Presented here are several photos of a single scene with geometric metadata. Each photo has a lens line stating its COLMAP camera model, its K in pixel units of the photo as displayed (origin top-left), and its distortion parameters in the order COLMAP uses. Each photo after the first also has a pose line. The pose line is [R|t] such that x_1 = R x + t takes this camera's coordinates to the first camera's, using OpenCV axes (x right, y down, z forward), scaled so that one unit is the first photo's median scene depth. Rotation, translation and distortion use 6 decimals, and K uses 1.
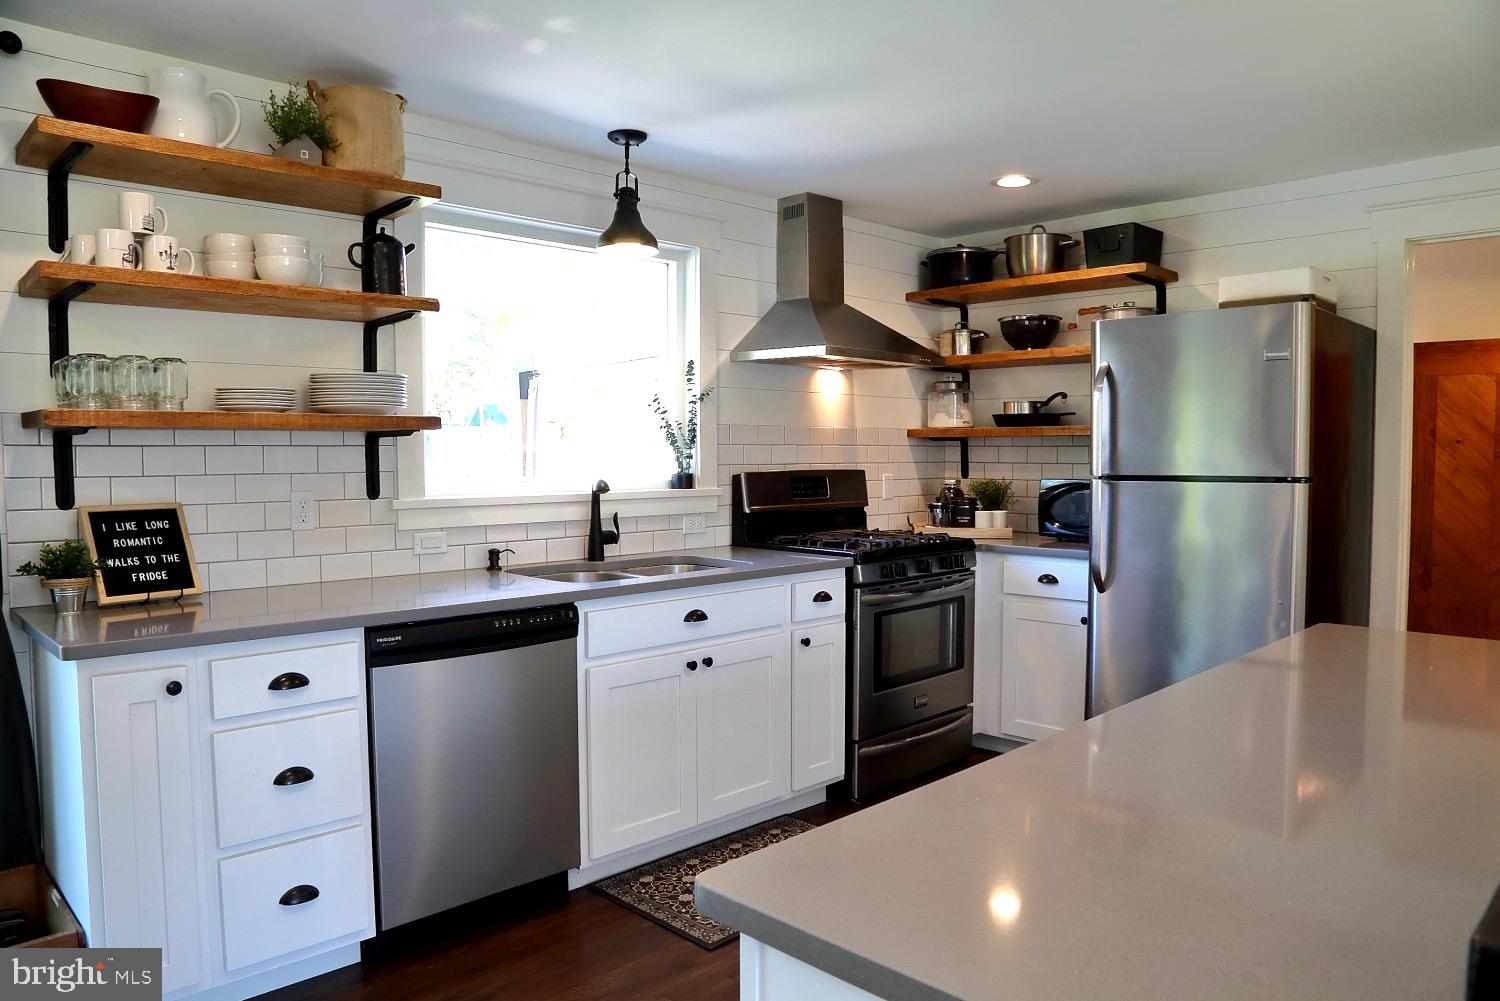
lens RADIAL K [[1029.4, 0, 750.0], [0, 1029.4, 500.5], [0, 0, 1]] dist [-0.065644, 0.004665]
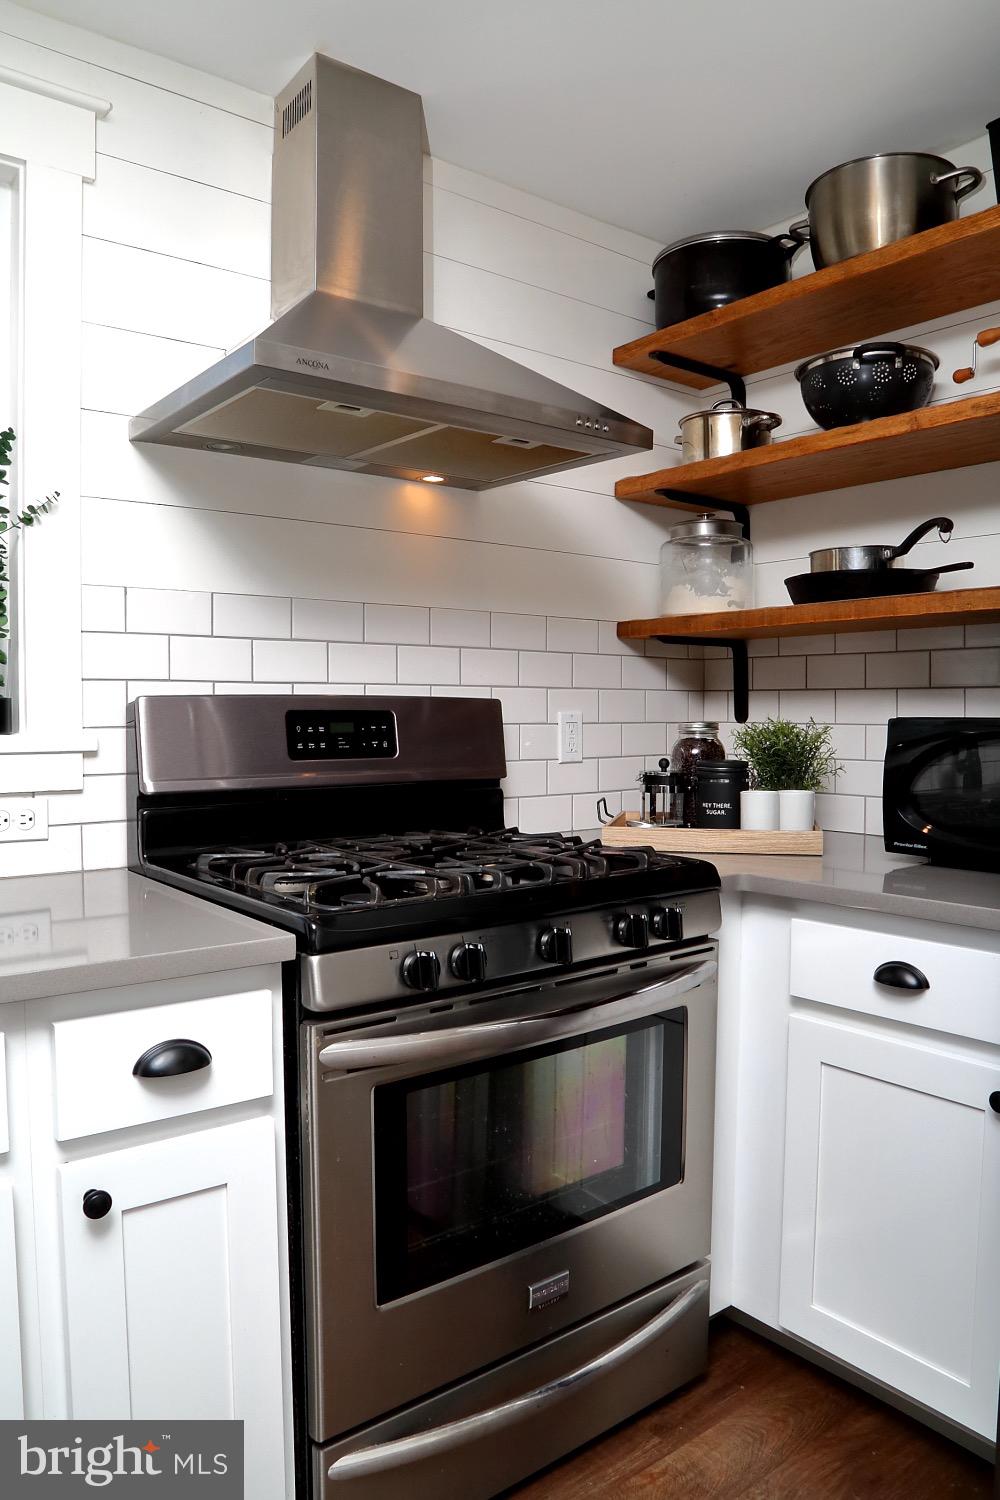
lens RADIAL K [[1029.4, 0, 524.9], [0, 1029.4, 752.6], [0, 0, 1]] dist [-0.065644, 0.004665]
pose [[0.994940, 0.004677, -0.100362, 0.170426], [-0.005918, 0.999910, -0.012076, -0.000598], [0.100296, 0.012609, 0.994878, 0.546710]]
